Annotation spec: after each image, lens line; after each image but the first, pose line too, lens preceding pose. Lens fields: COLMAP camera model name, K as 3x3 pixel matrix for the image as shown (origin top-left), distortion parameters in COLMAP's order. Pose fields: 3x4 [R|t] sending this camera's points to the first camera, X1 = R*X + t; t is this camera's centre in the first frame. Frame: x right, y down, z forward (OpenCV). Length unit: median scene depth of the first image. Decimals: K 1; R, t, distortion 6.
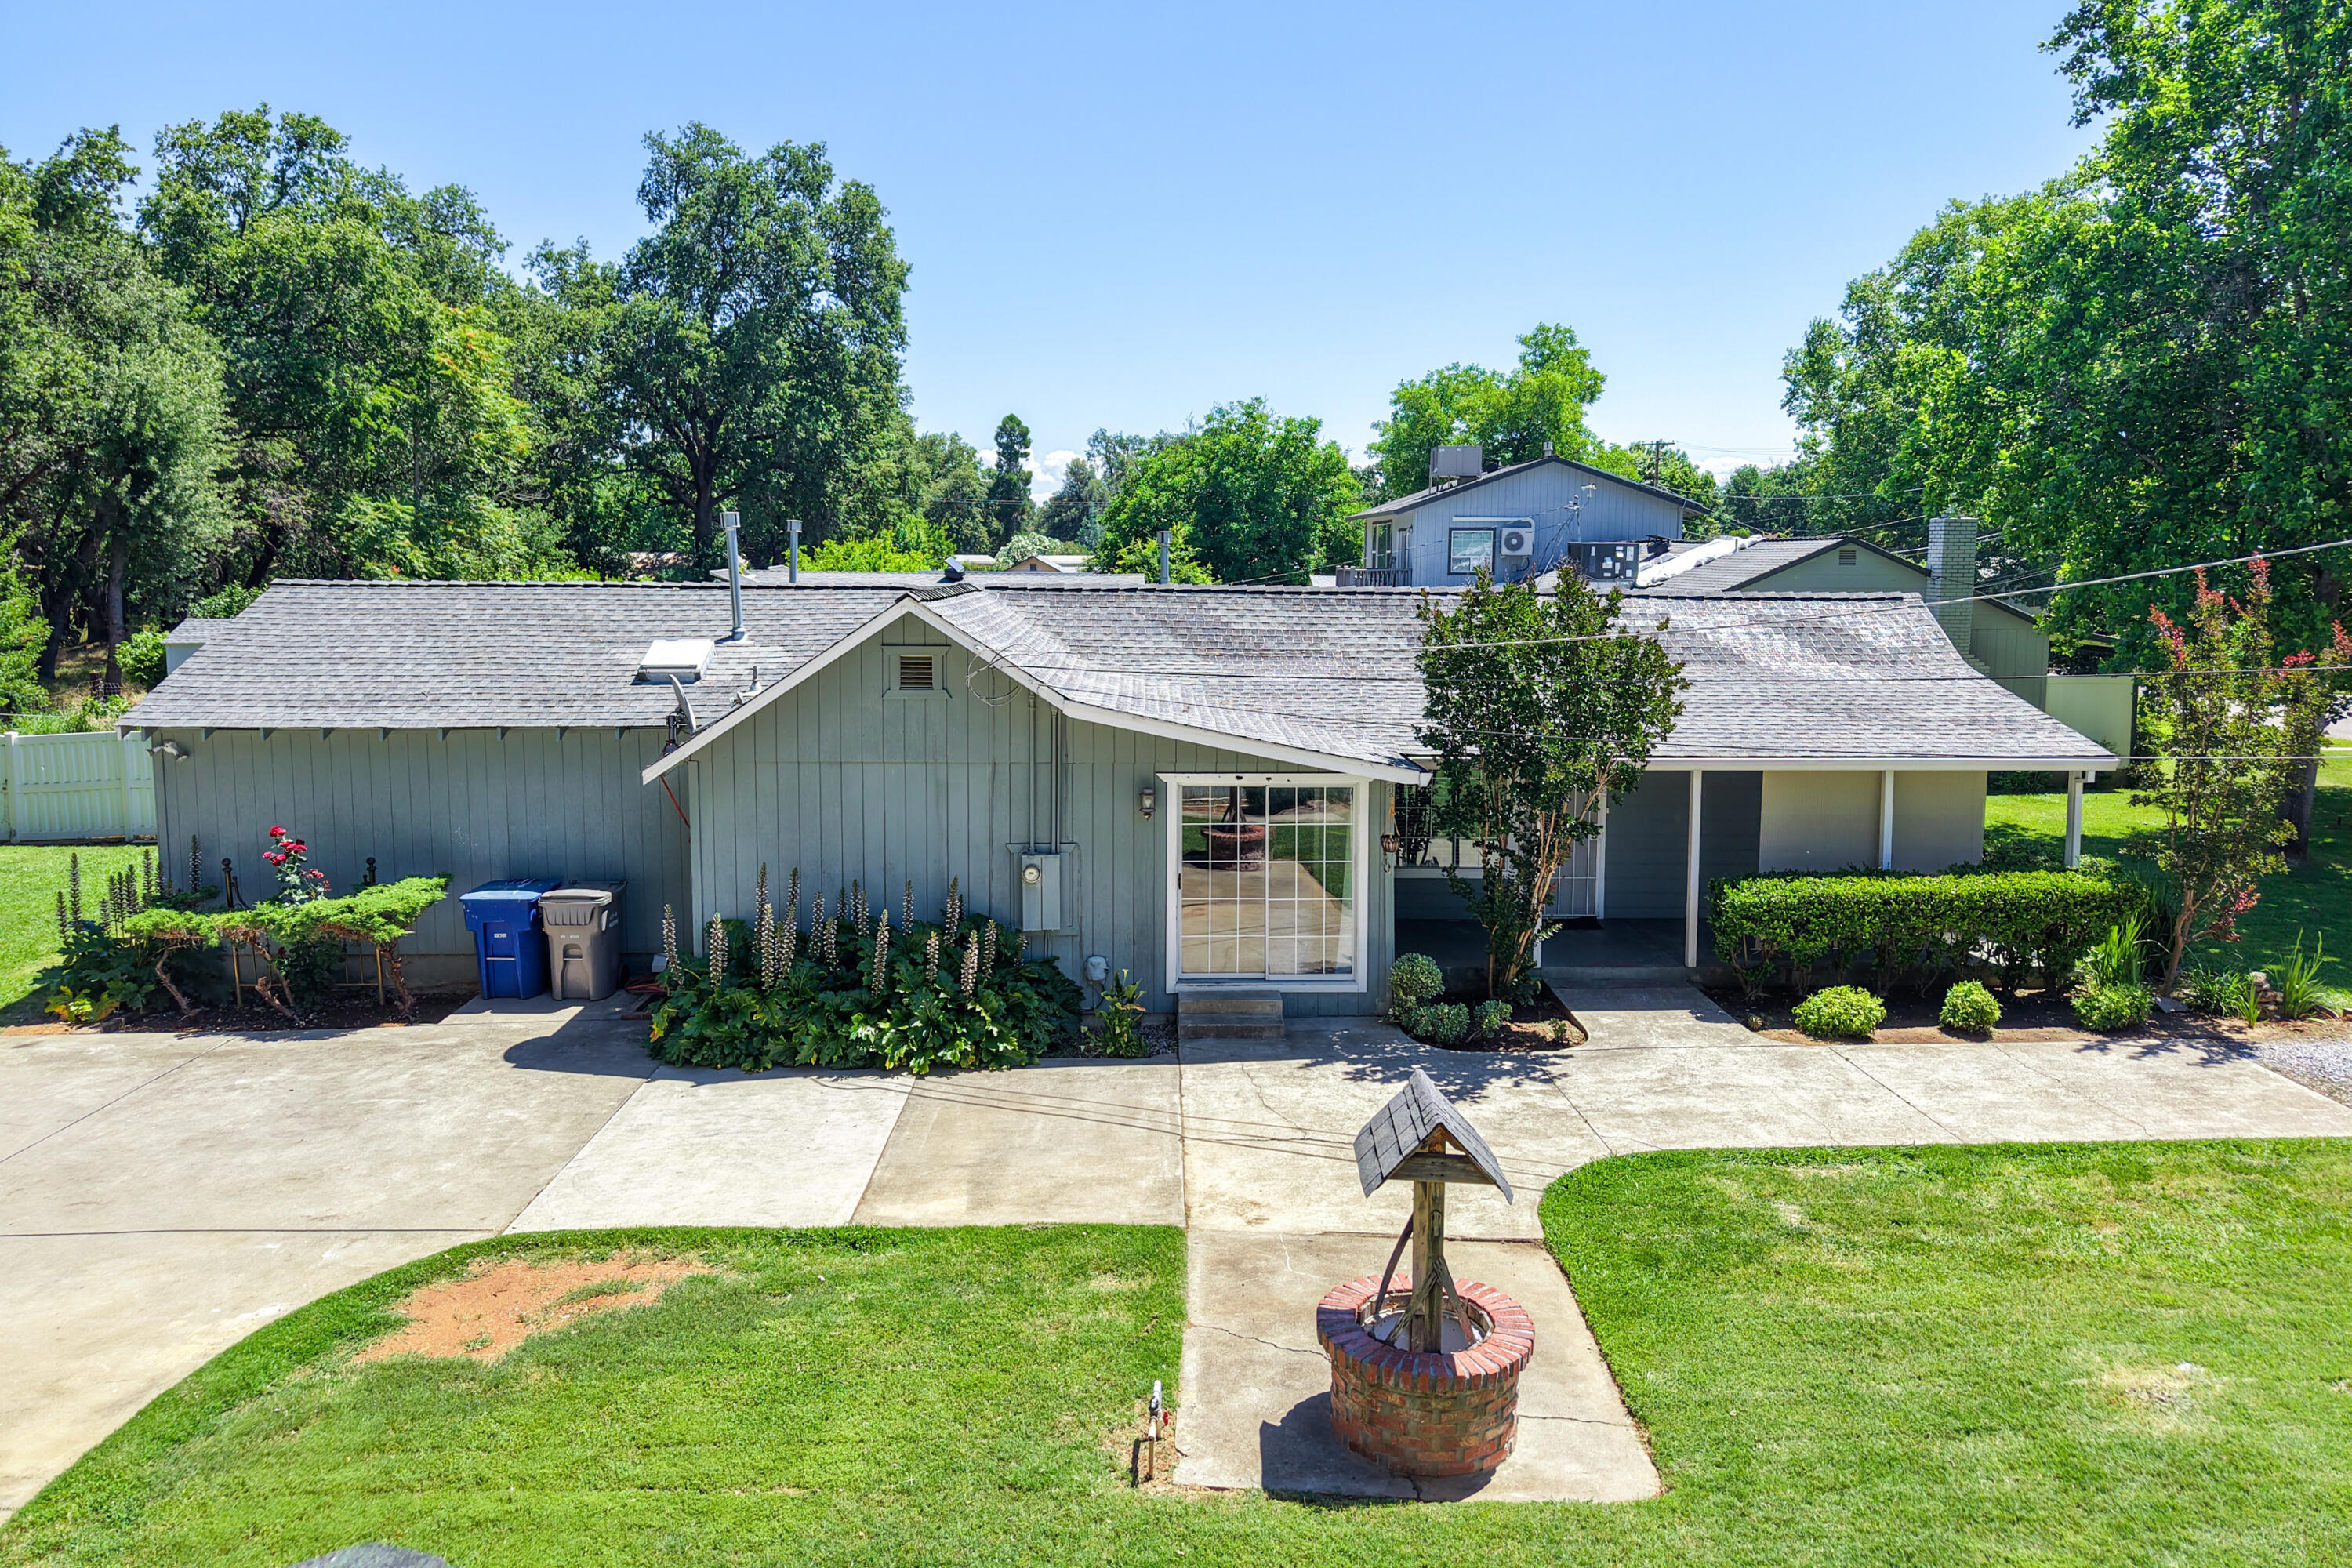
lens RADIAL K [[1571.2, 0, 1176.0], [0, 1571.2, 784.0], [0, 0, 1]] dist [-0.004954, -0.003114]
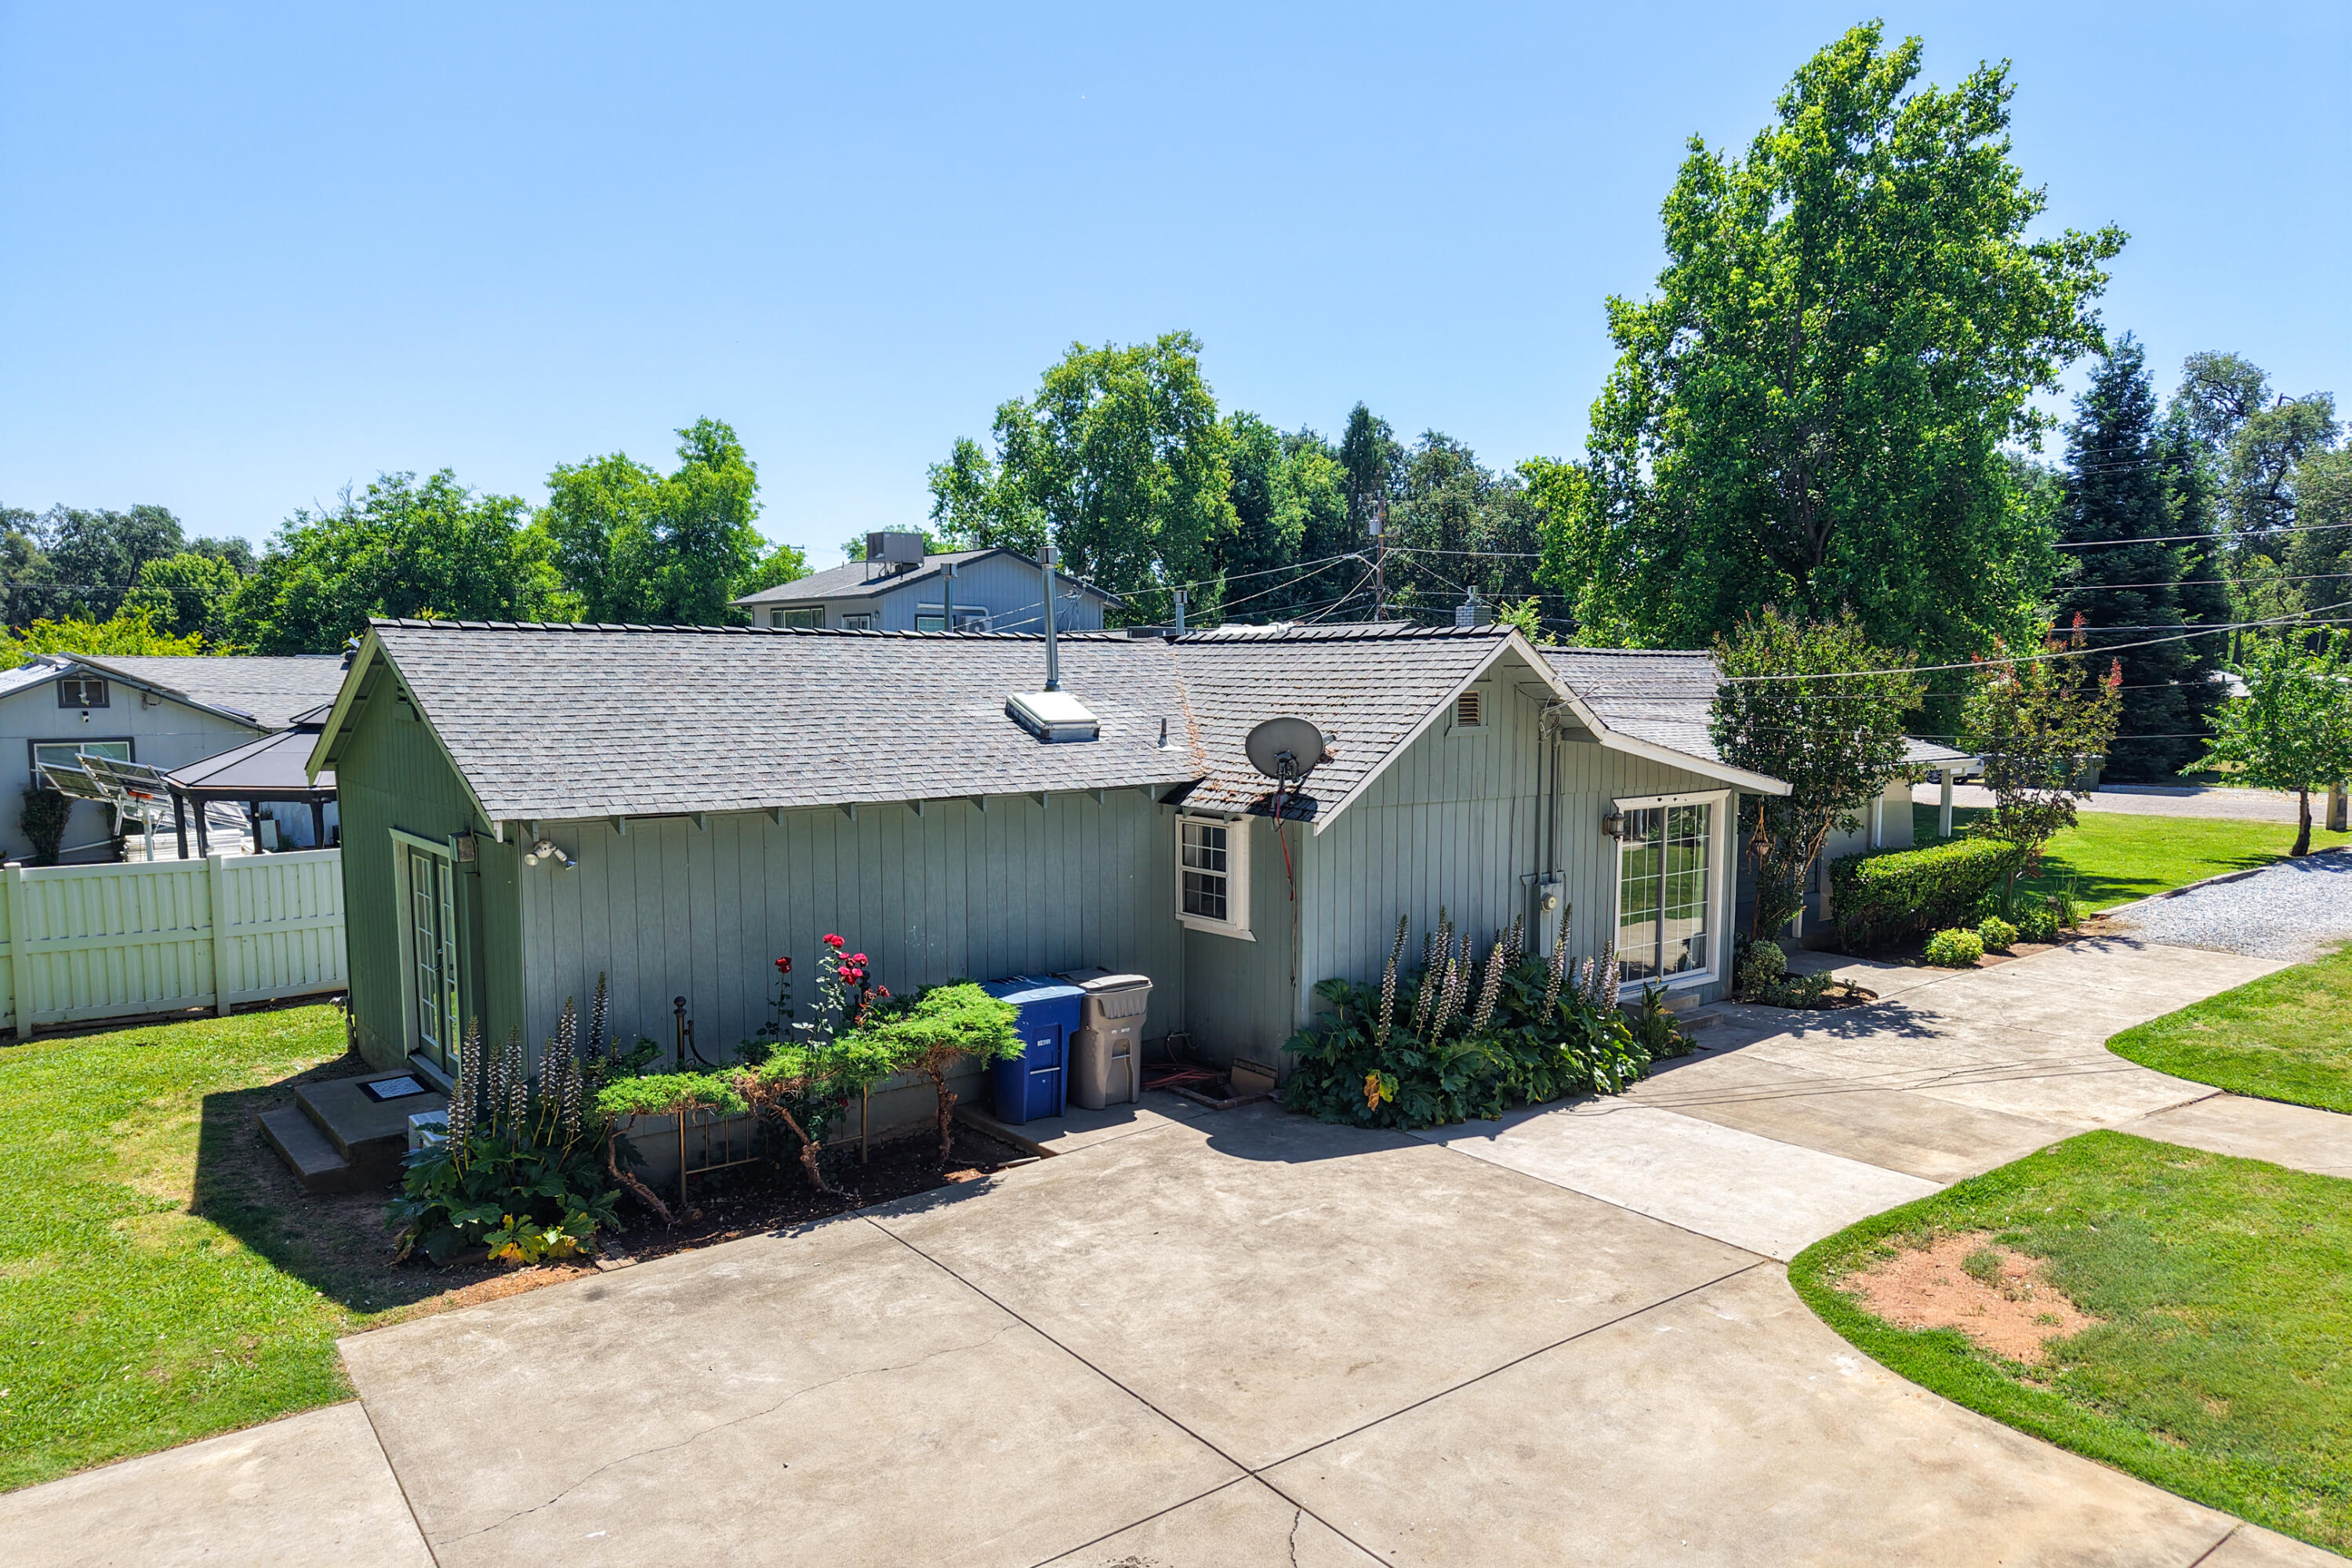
lens RADIAL K [[1616.0, 0, 1122.5], [0, 1616.0, 793.1], [0, 0, 1]] dist [0.059612, -0.082725]
pose [[0.794872, -0.046952, 0.604958, -1.071727], [0.087555, 0.995443, -0.037782, 0.002232], [-0.600427, 0.082999, 0.795360, 0.337510]]
